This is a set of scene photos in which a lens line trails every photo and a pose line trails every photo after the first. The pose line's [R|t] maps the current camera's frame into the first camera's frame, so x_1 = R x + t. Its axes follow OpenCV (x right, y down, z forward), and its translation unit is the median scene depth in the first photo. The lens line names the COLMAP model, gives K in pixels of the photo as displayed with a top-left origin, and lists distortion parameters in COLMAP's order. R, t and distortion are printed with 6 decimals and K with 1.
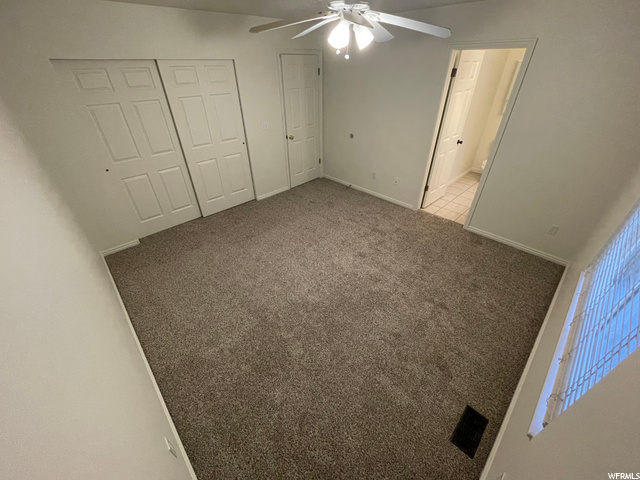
lens RADIAL K [[258.6, 0, 320.0], [0, 258.6, 240.0], [0, 0, 1]] dist [-0.000180, -0.000041]
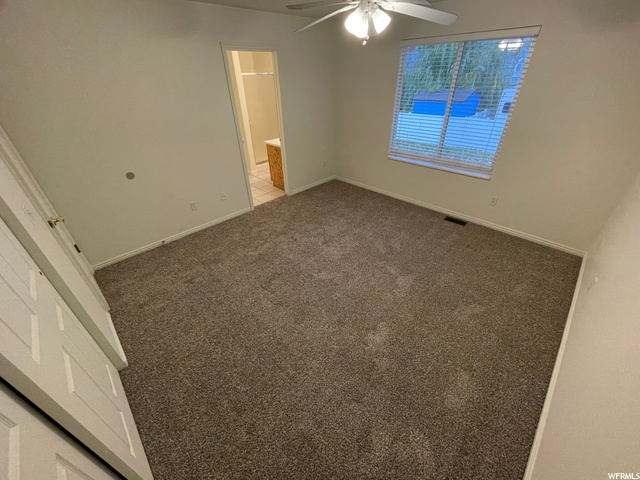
lens RADIAL K [[258.6, 0, 320.0], [0, 258.6, 240.0], [0, 0, 1]] dist [-0.000180, -0.000041]
pose [[-0.015934, -0.535162, 0.844599, -0.611676], [0.585460, 0.679765, 0.441764, -0.365142], [-0.810545, 0.501518, 0.302485, 0.613929]]
